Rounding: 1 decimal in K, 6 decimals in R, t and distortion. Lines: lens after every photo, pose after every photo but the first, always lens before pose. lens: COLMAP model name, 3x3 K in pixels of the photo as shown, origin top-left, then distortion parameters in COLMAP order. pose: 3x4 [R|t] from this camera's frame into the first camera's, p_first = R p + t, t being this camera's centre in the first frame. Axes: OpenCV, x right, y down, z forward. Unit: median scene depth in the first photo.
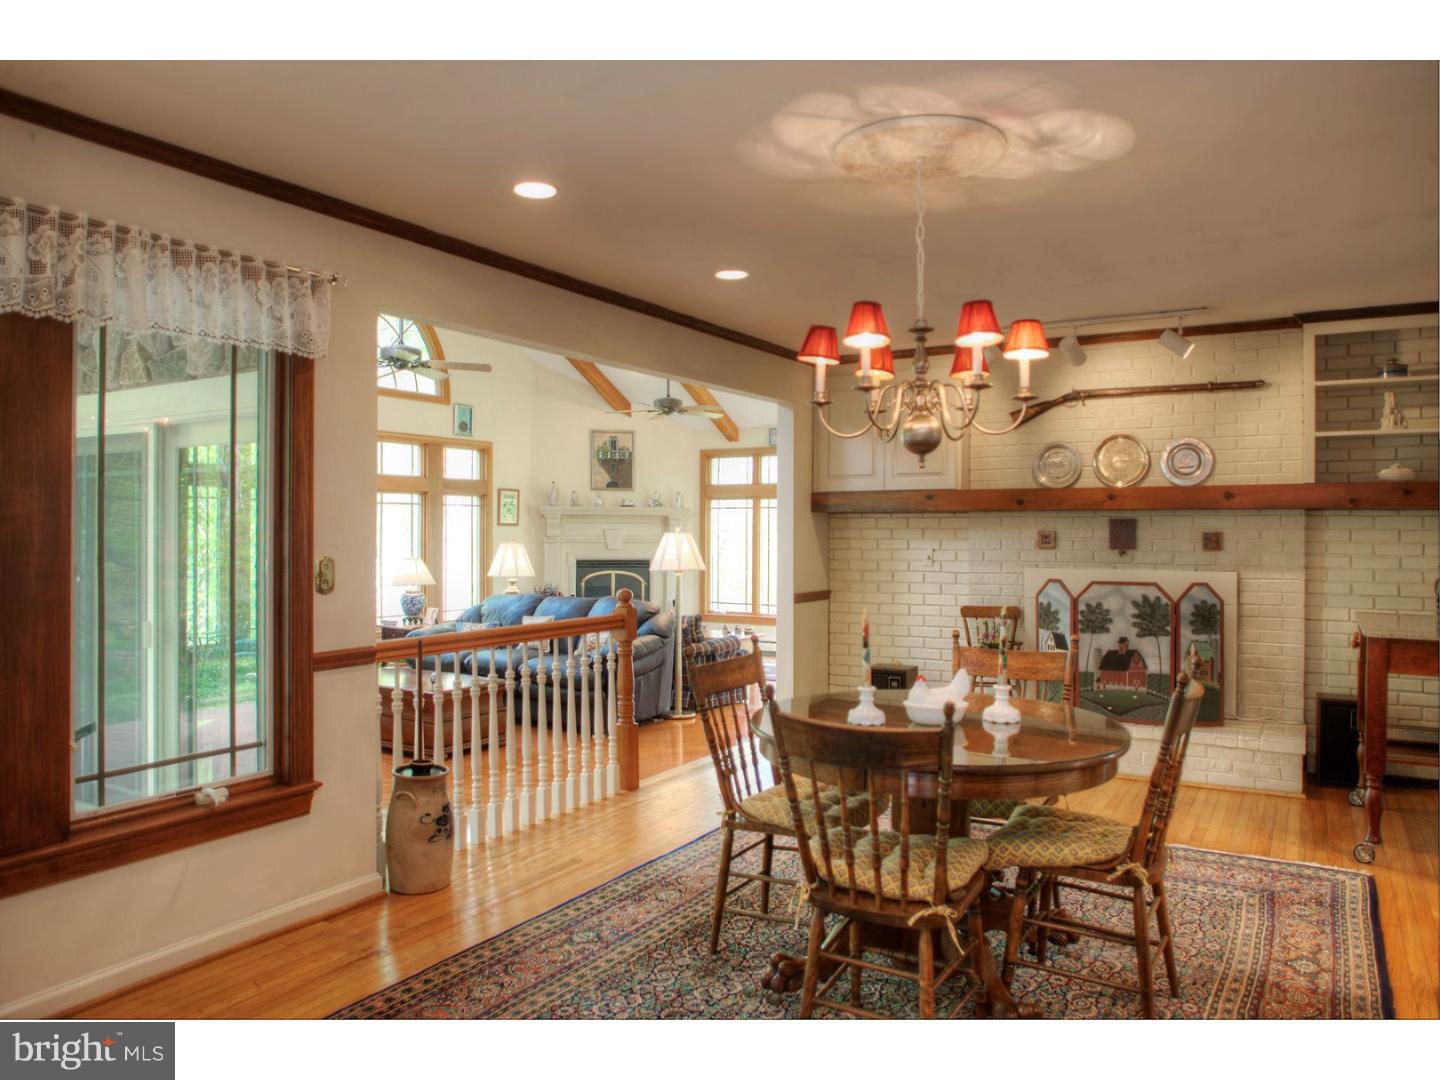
lens RADIAL K [[1005.0, 0, 718.1], [0, 1005.0, 537.2], [0, 0, 1]] dist [-0.043110, 0.000349]
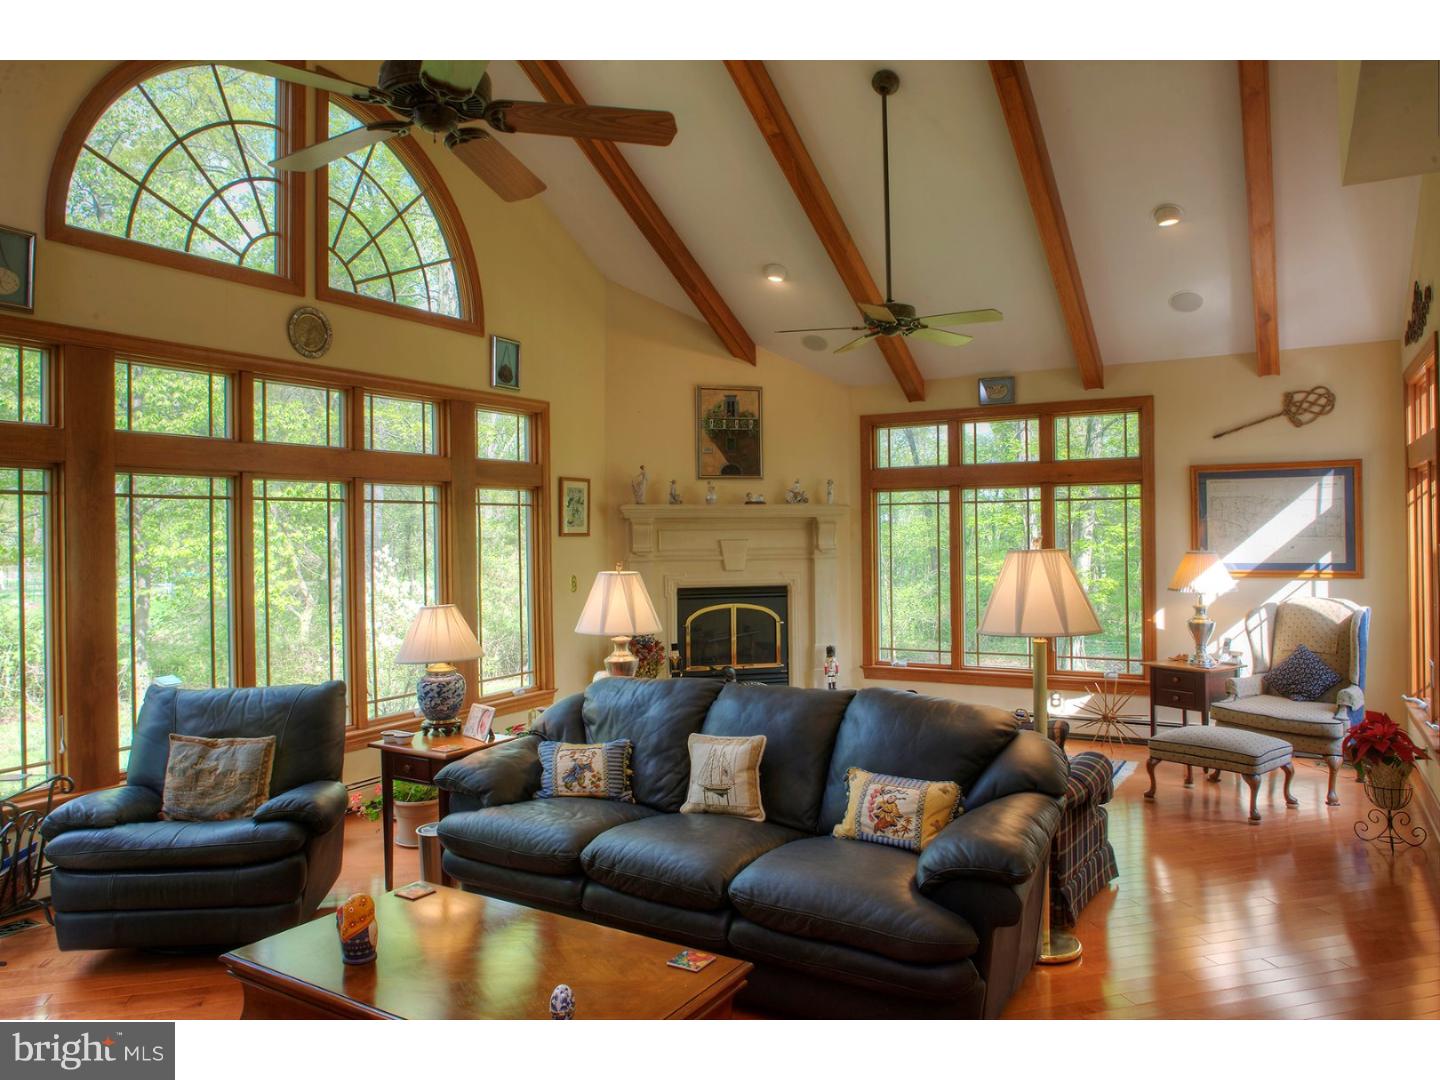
lens RADIAL K [[1005.0, 0, 723.7], [0, 1005.0, 536.4], [0, 0, 1]] dist [-0.043110, 0.000349]
pose [[0.999531, -0.014943, 0.026716, -0.129486], [0.014992, 0.999886, -0.001634, -0.009028], [-0.026688, 0.002034, 0.999642, 0.362996]]
